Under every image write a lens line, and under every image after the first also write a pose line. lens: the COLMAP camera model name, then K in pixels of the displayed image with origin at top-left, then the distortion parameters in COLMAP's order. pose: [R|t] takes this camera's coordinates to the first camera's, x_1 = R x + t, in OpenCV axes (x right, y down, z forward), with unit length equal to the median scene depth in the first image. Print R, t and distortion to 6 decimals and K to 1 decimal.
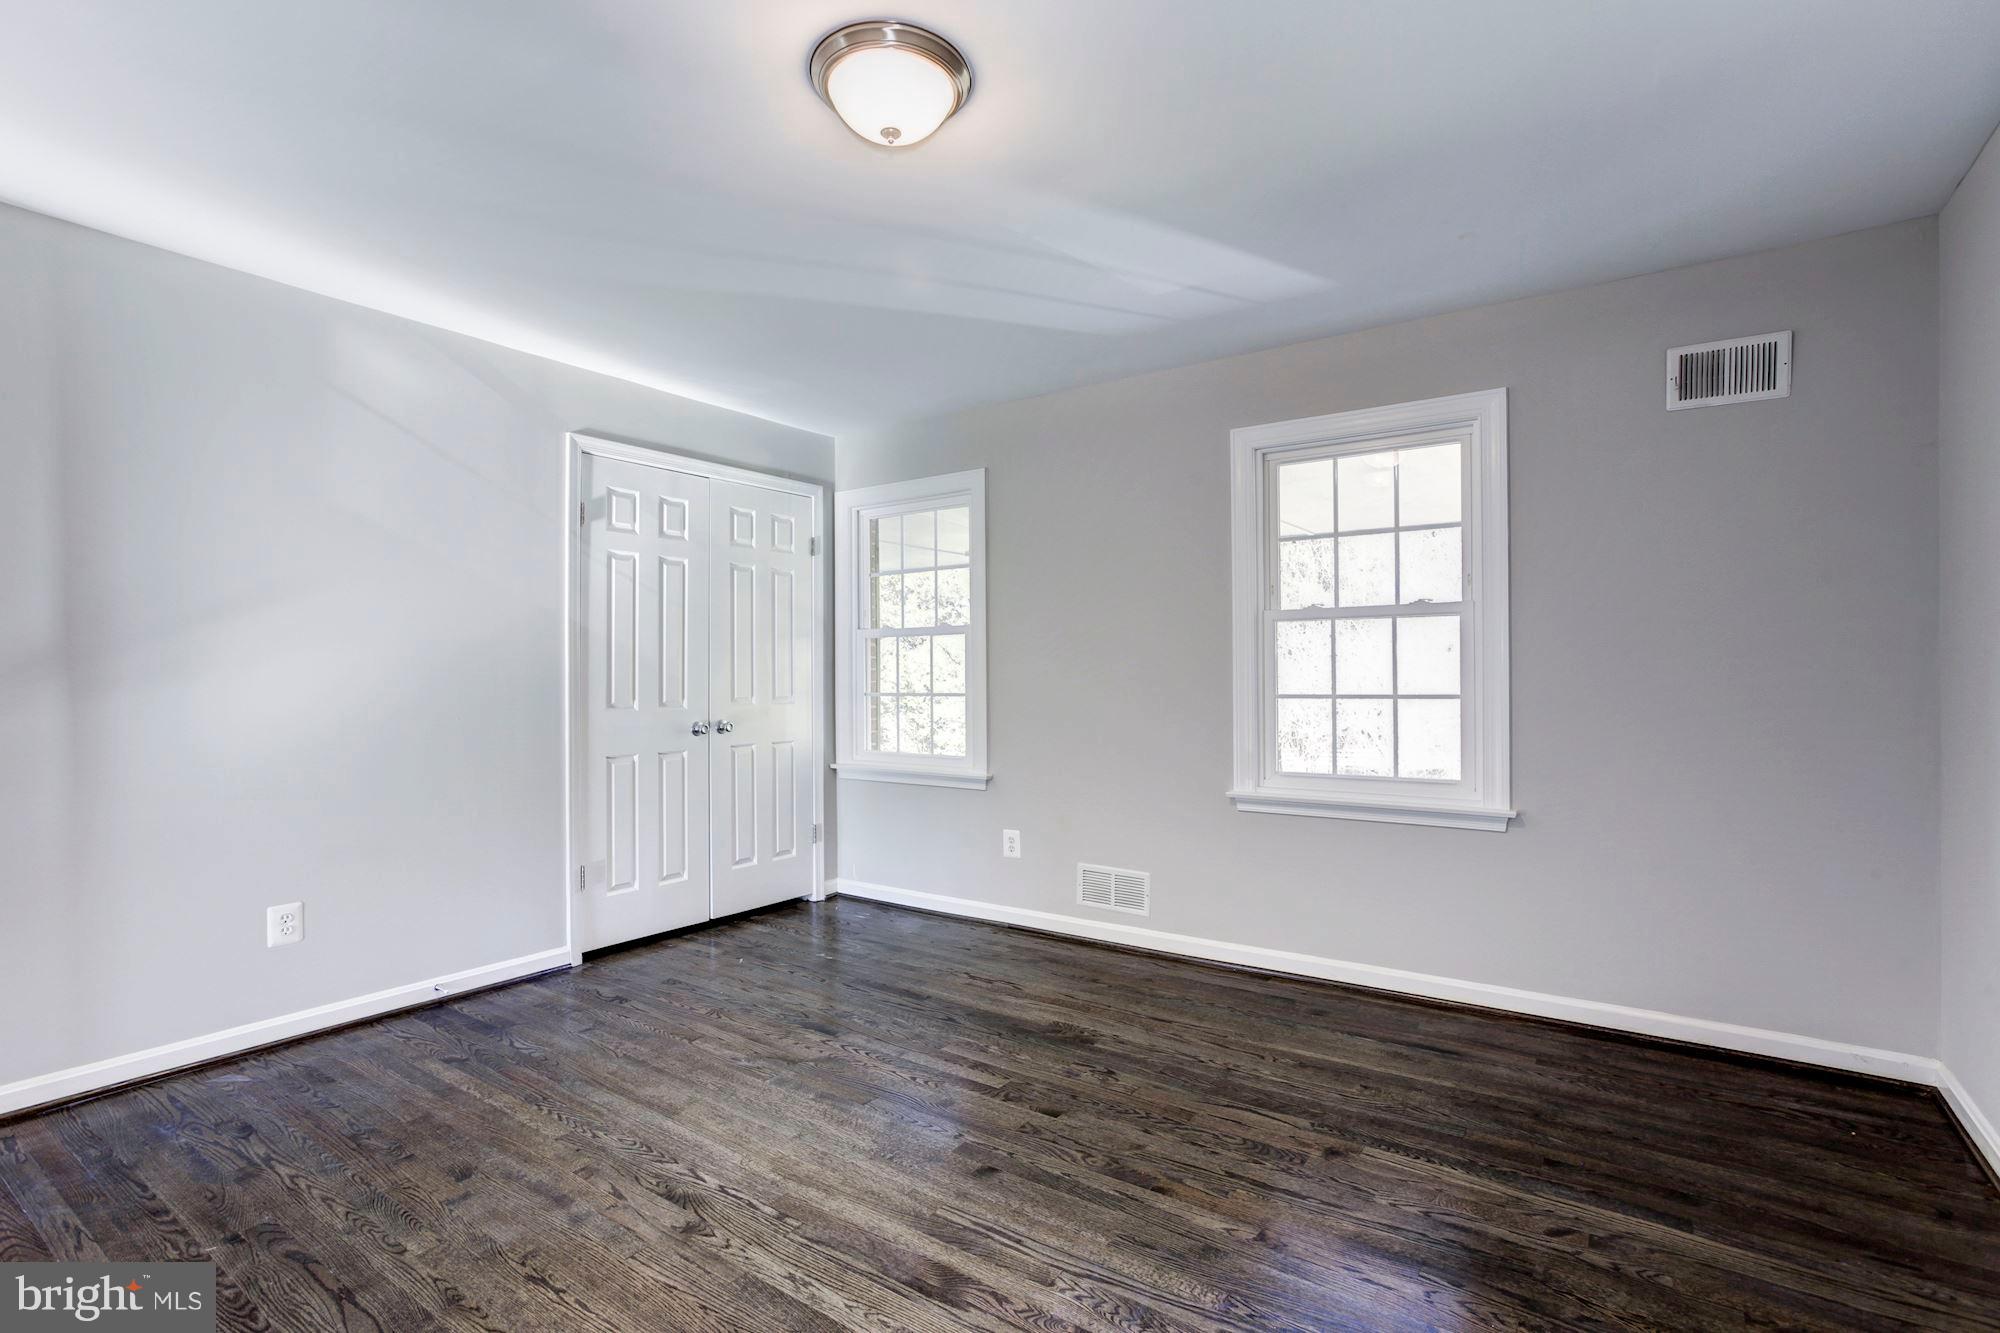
lens RADIAL K [[948.3, 0, 1000.0], [0, 948.3, 666.5], [0, 0, 1]] dist [-0.036729, 0.018563]
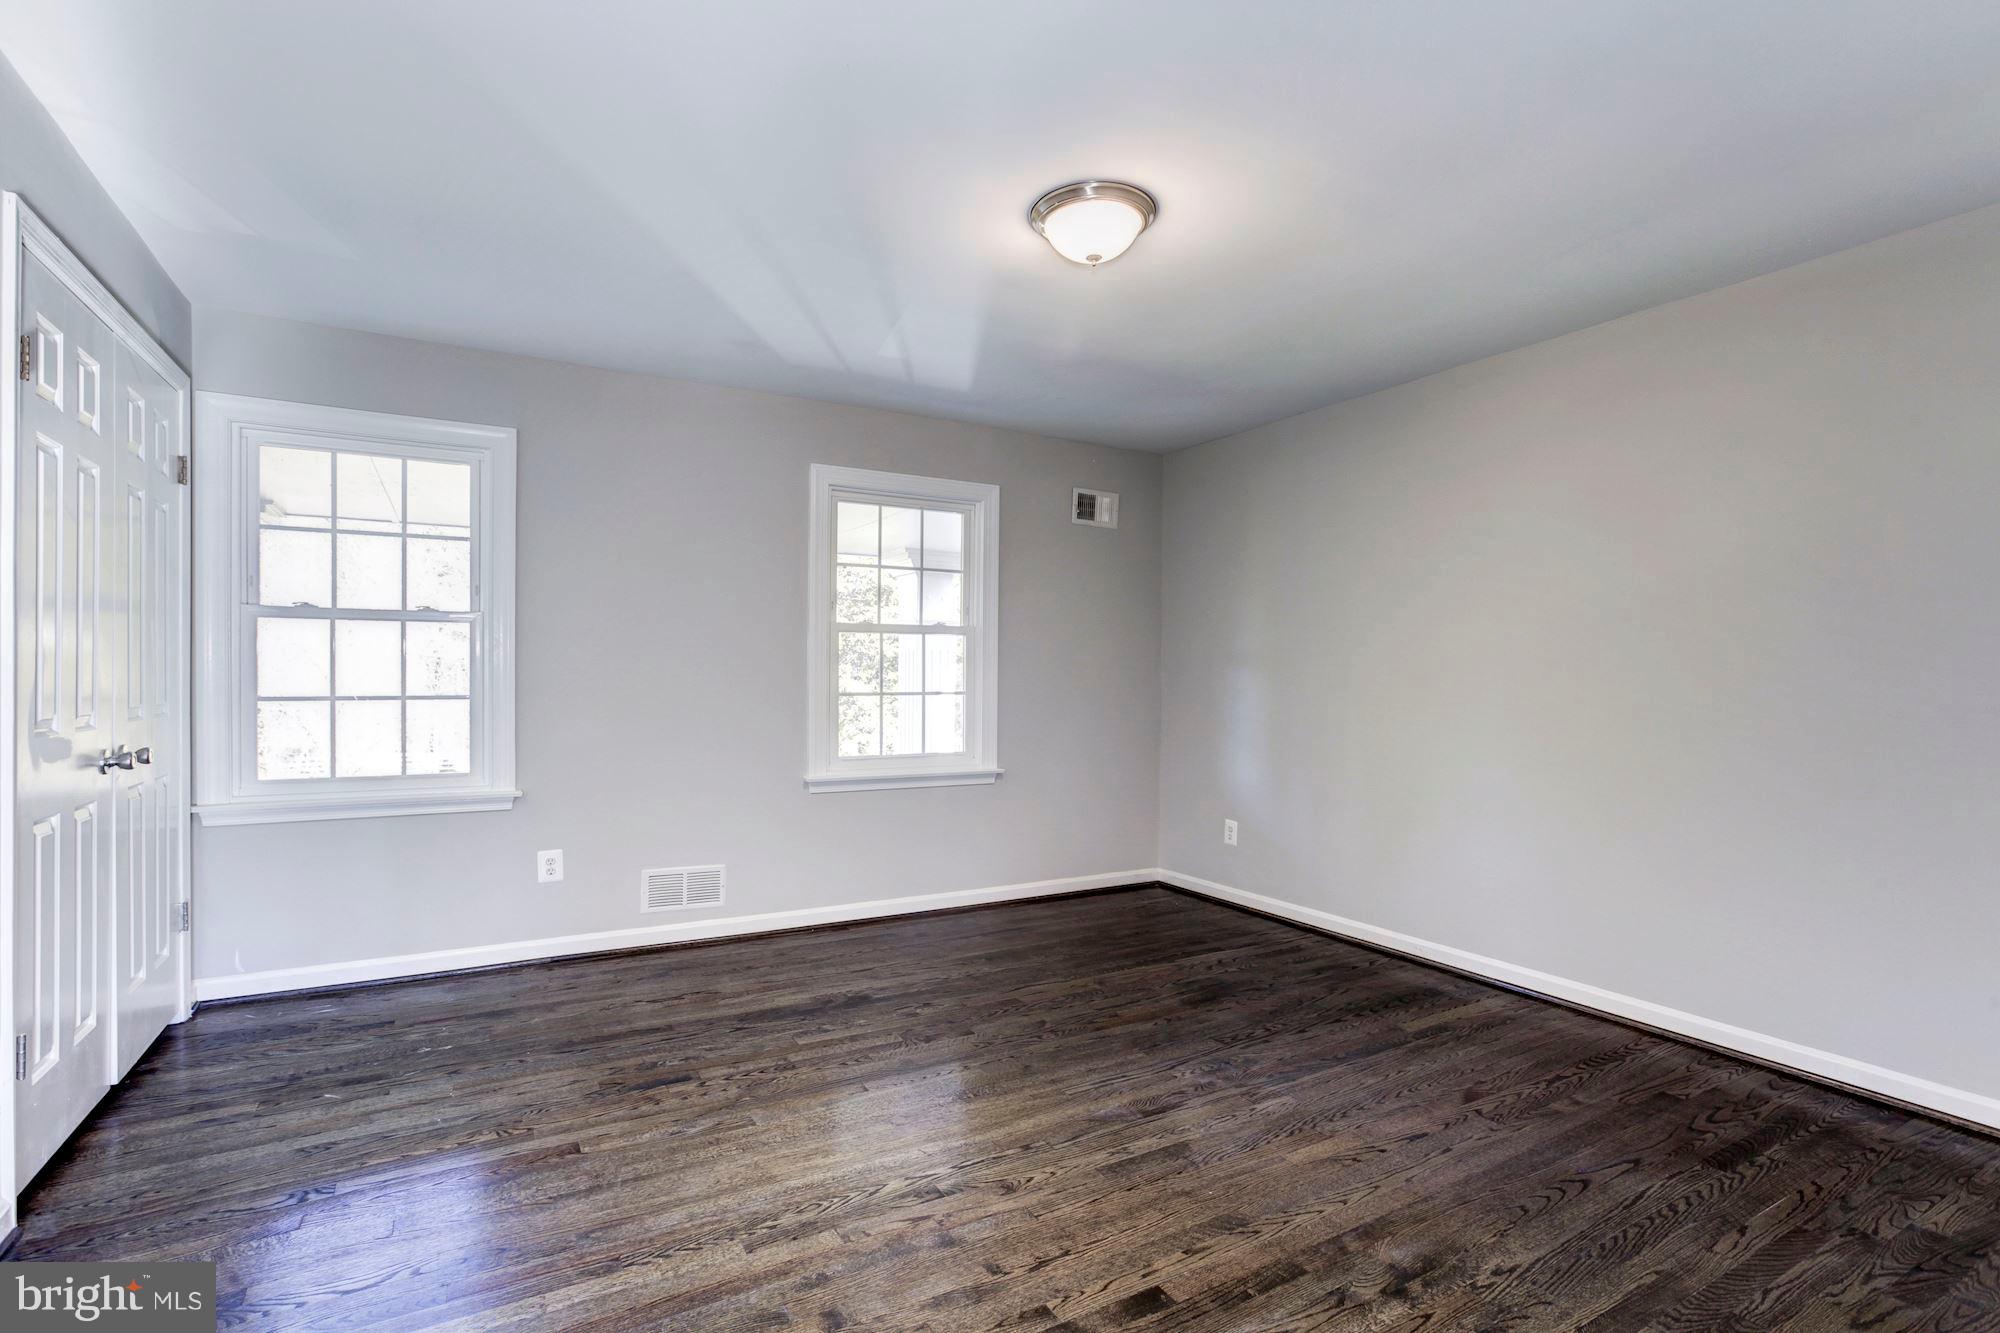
lens RADIAL K [[925.4, 0, 1003.8], [0, 925.4, 672.9], [0, 0, 1]] dist [-0.042959, 0.021011]
pose [[0.429424, 0.014973, 0.902979, -0.715718], [-0.010791, 0.999876, -0.011449, 0.016563], [-0.903039, -0.004828, 0.429532, 0.321875]]
